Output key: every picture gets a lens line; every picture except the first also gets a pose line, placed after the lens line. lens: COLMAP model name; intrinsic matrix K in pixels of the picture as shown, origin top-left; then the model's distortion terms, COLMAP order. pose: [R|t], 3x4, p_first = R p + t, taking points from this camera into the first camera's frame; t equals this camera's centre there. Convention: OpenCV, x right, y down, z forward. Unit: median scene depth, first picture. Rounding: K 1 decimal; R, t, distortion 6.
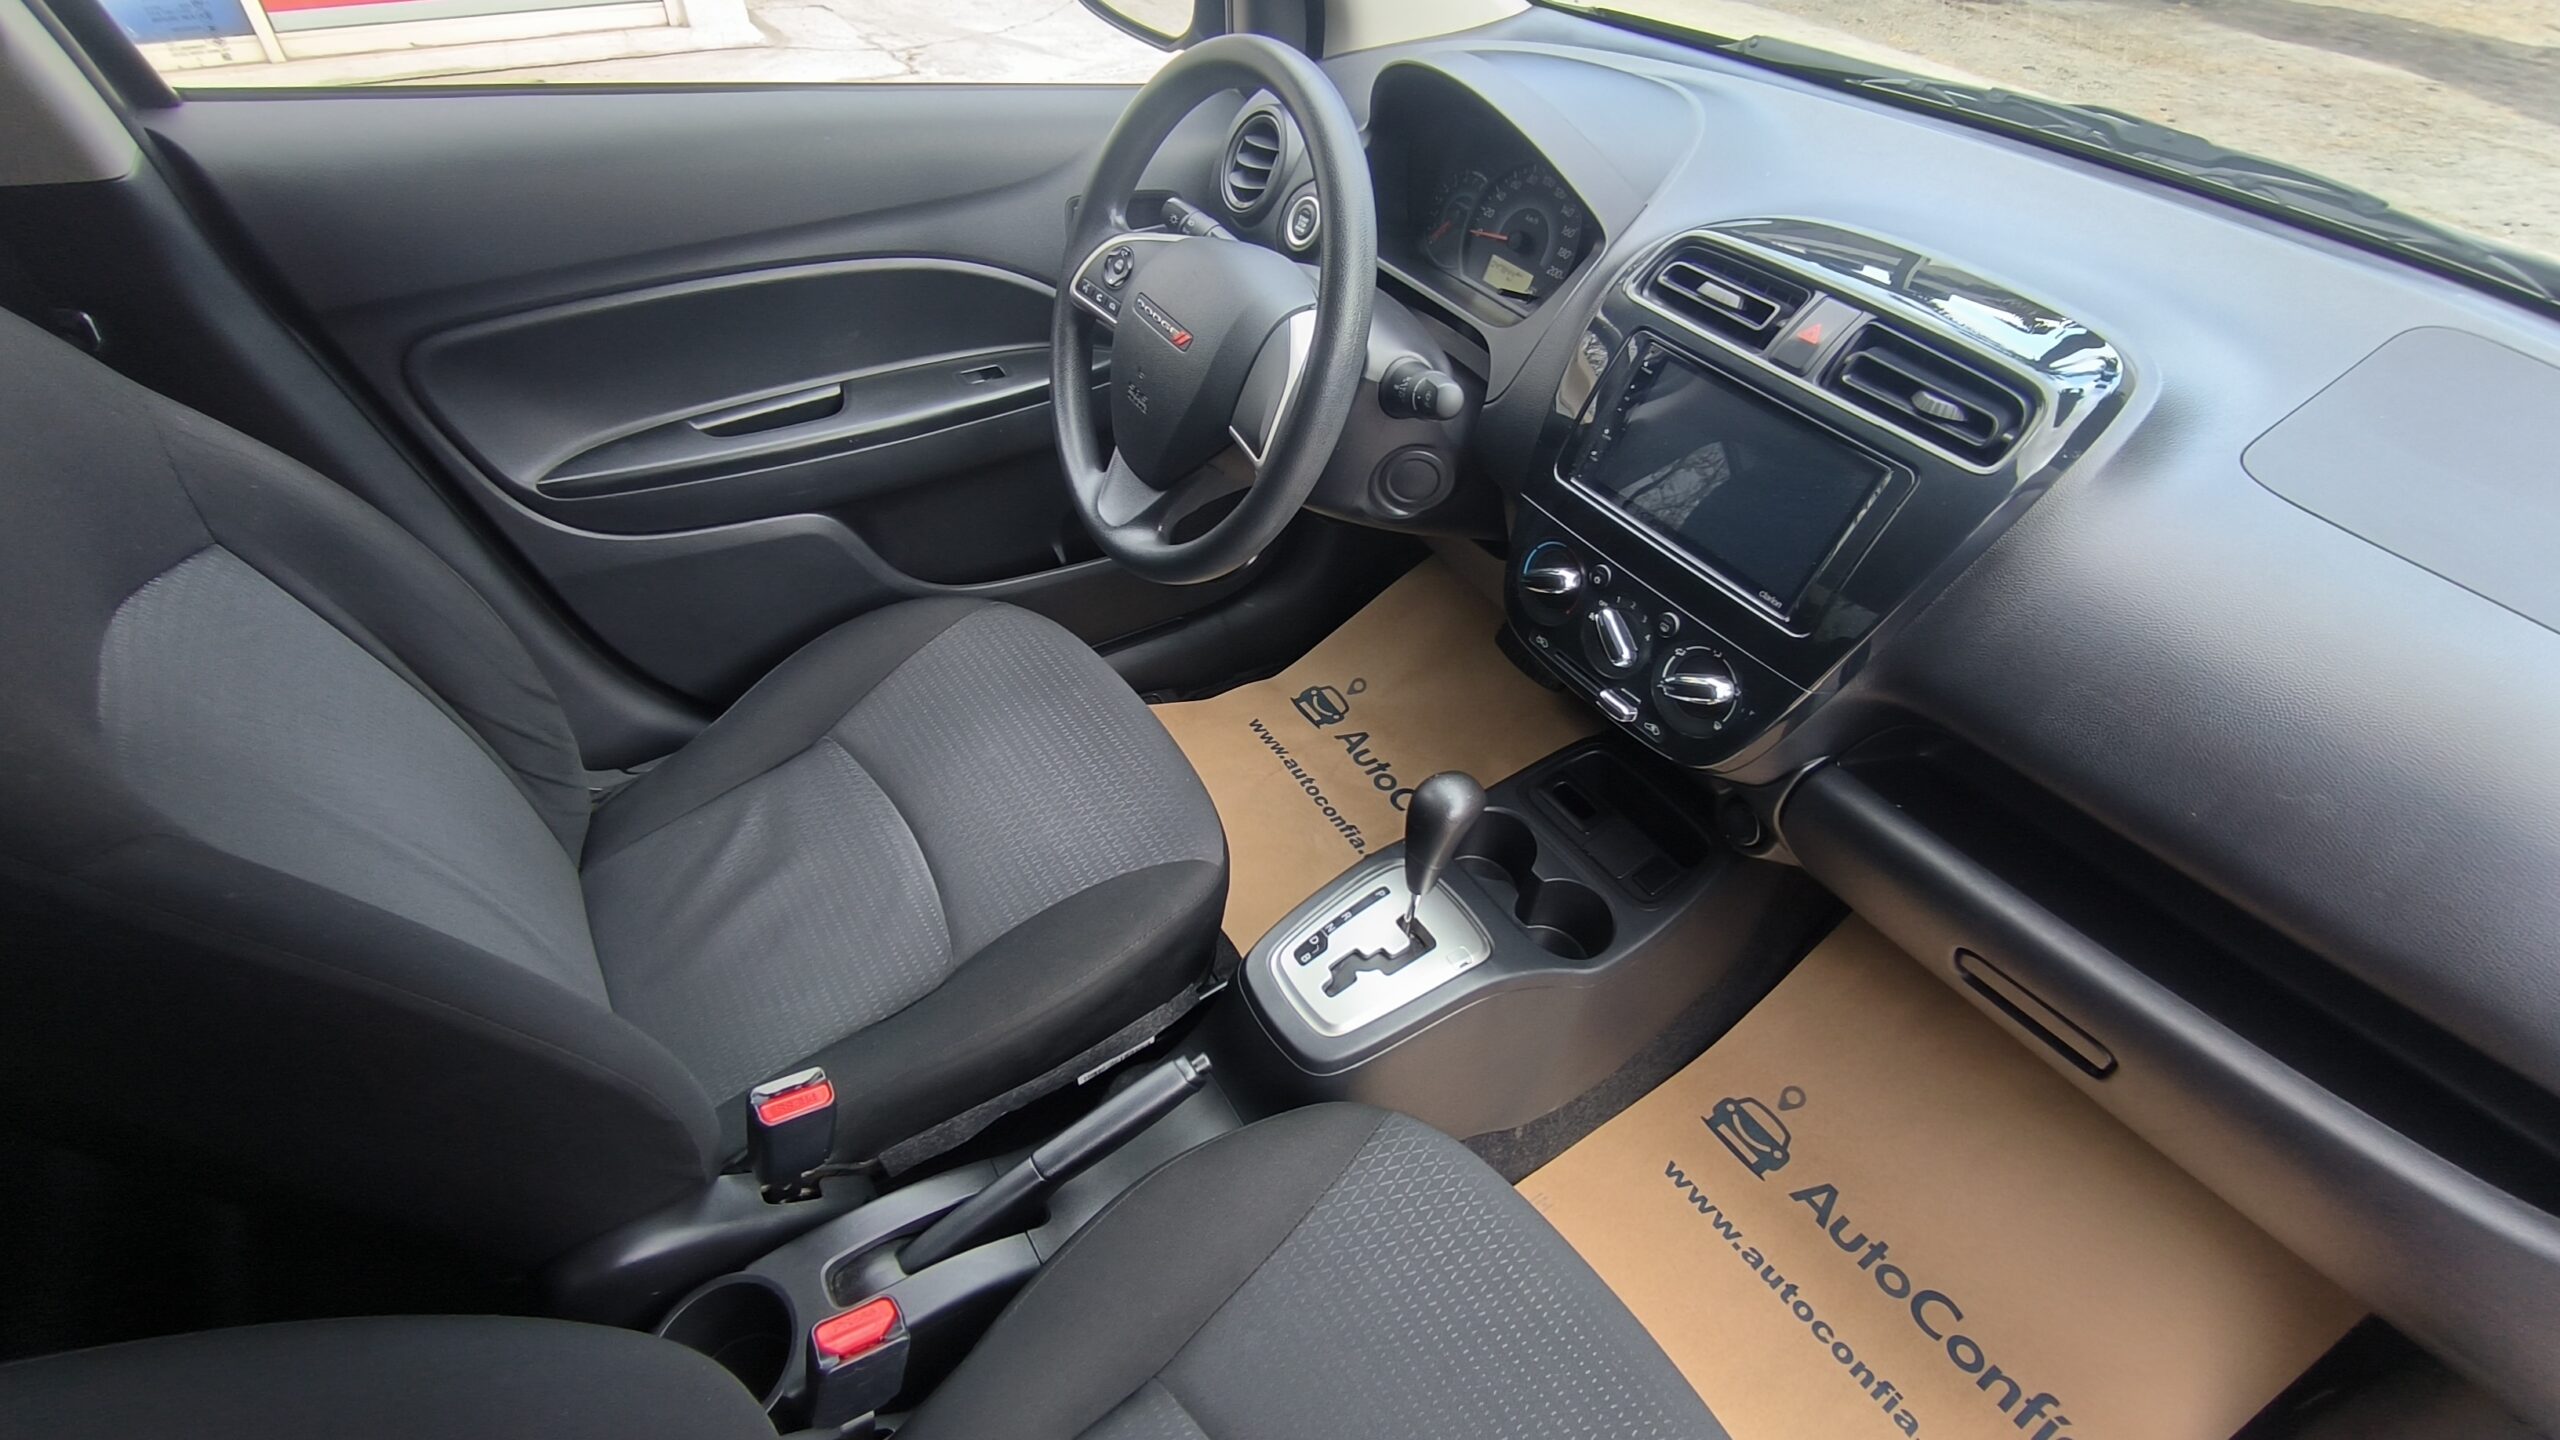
lens RADIAL K [[1134.4, 0, 1269.5], [0, 1134.4, 719.0], [0, 0, 1]] dist [-0.017626, -0.000509]
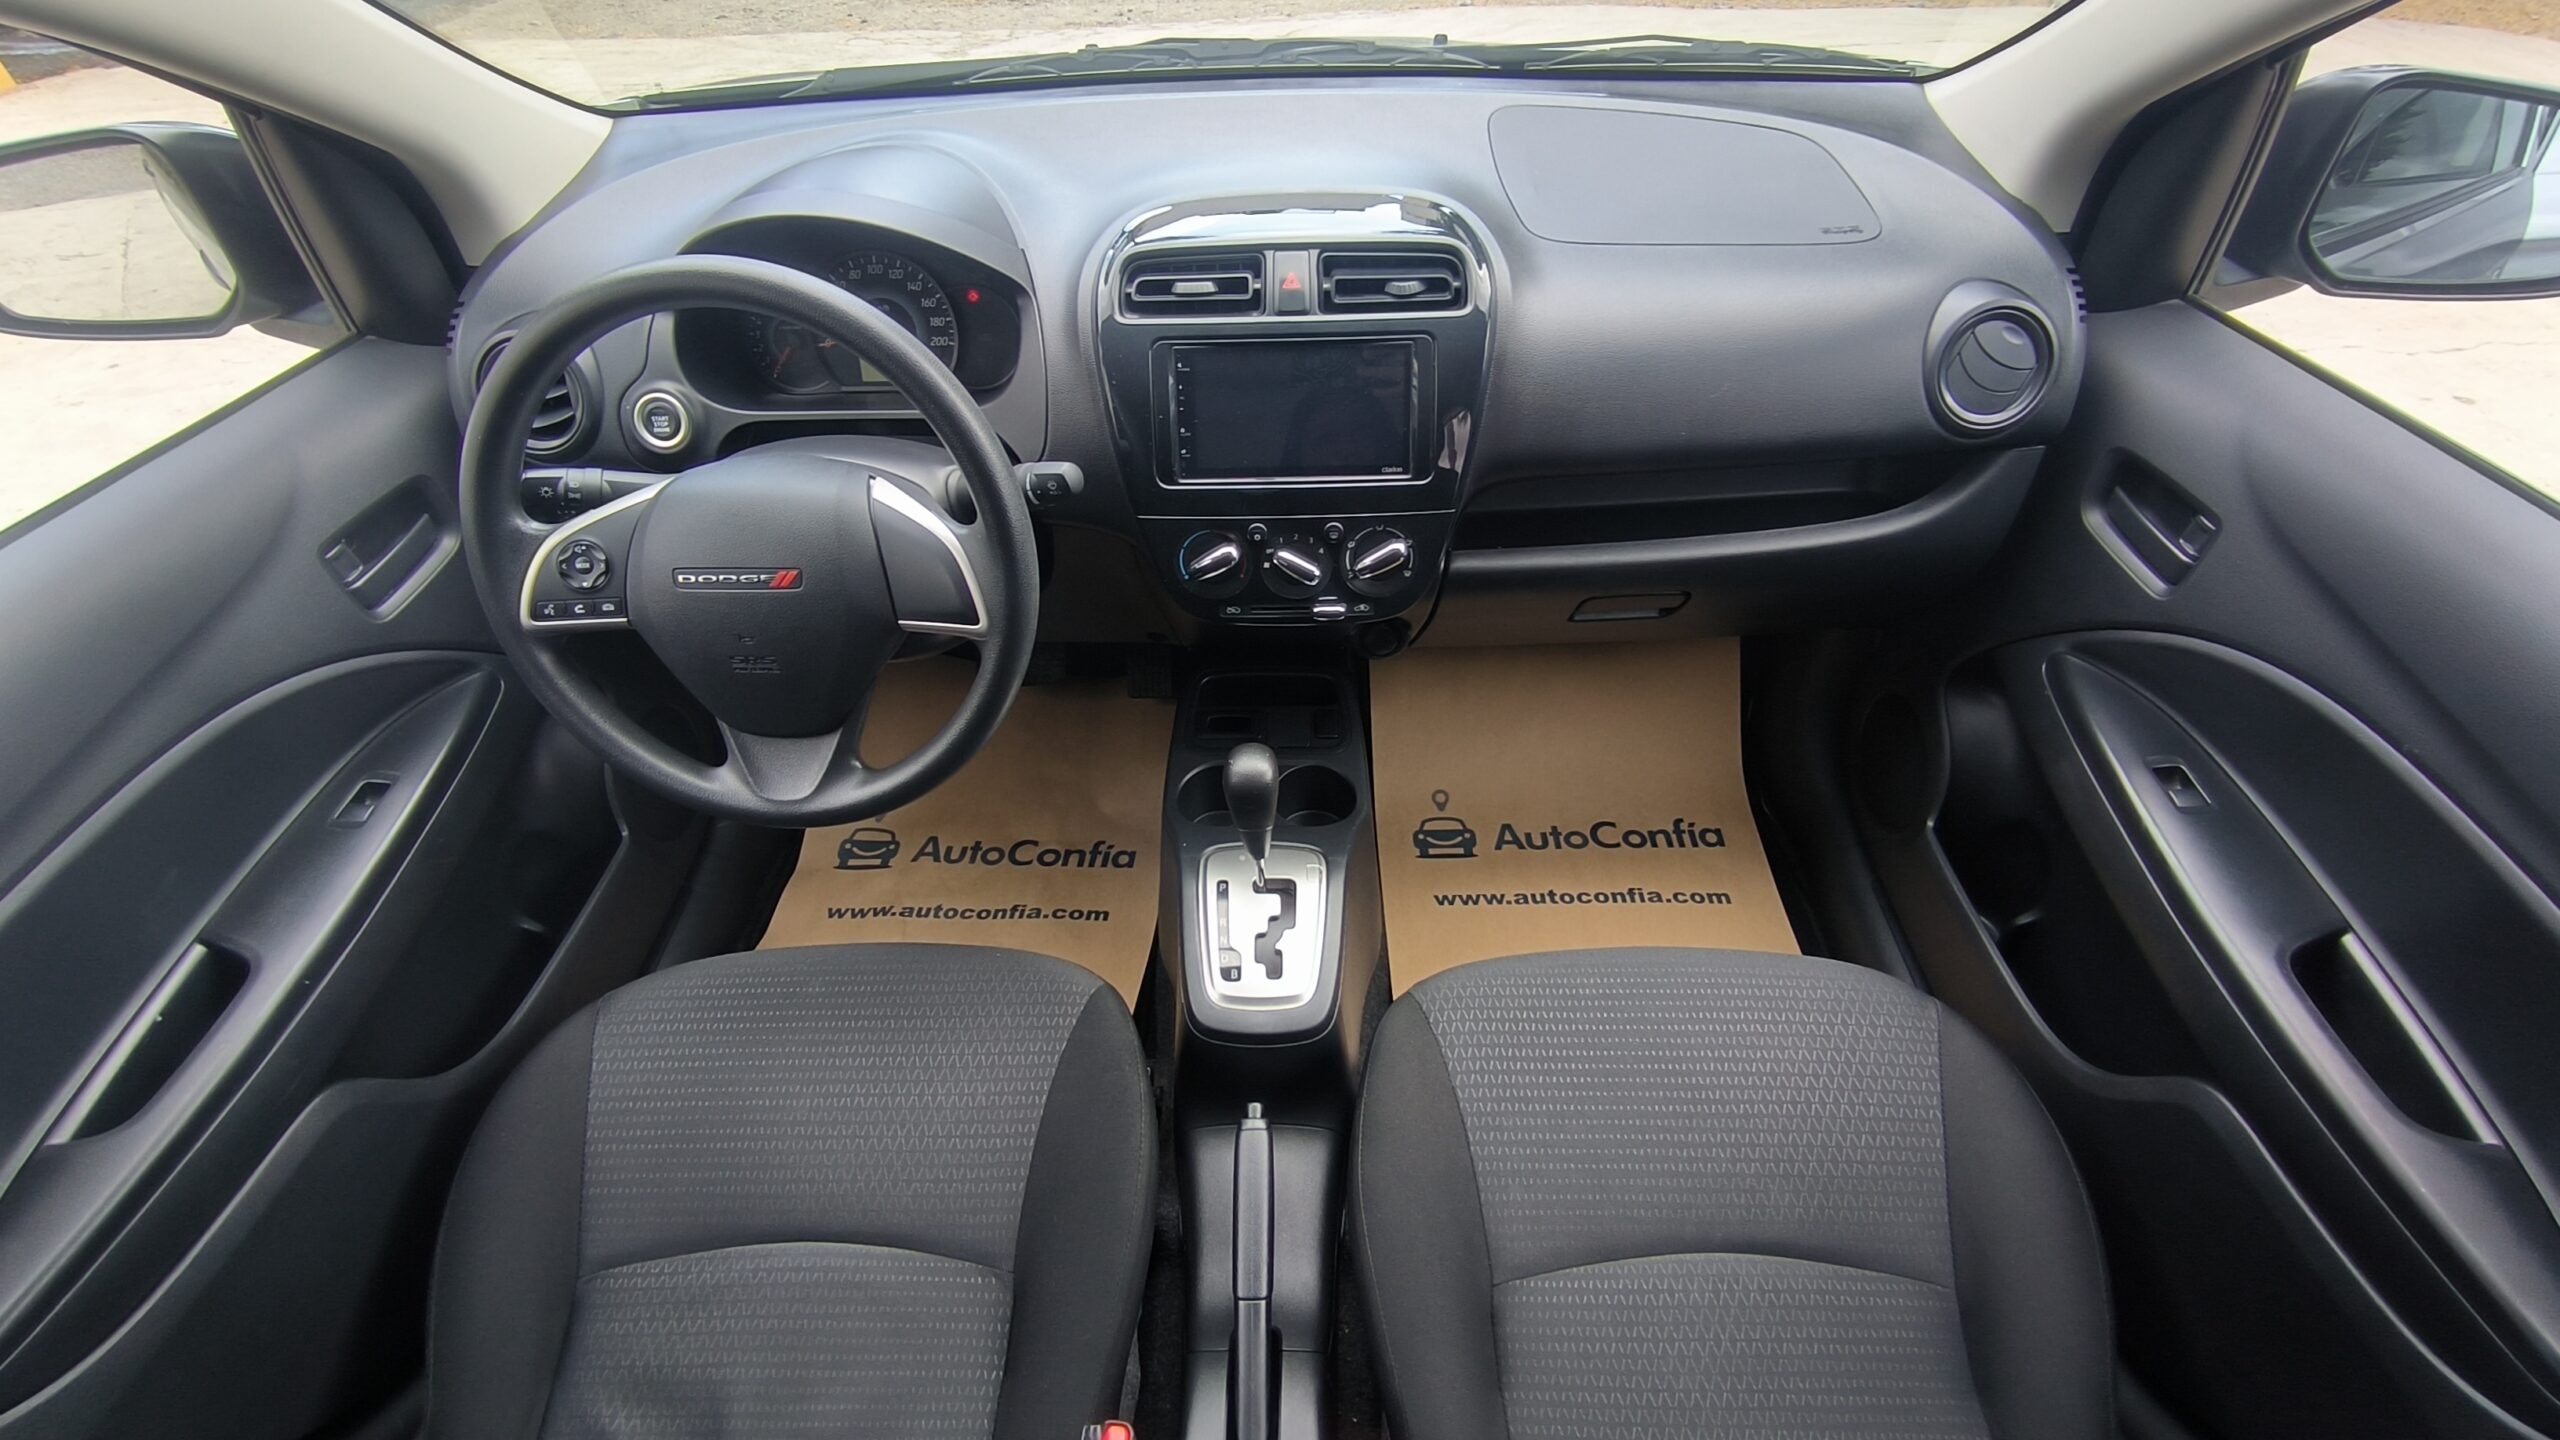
lens RADIAL K [[1134.4, 0, 1269.5], [0, 1134.4, 719.0], [0, 0, 1]] dist [-0.017626, -0.000509]
pose [[0.557930, -0.622410, 0.548926, -0.424014], [0.607342, 0.756995, 0.241029, -0.231402], [-0.565552, 0.198909, 0.800366, 0.076434]]
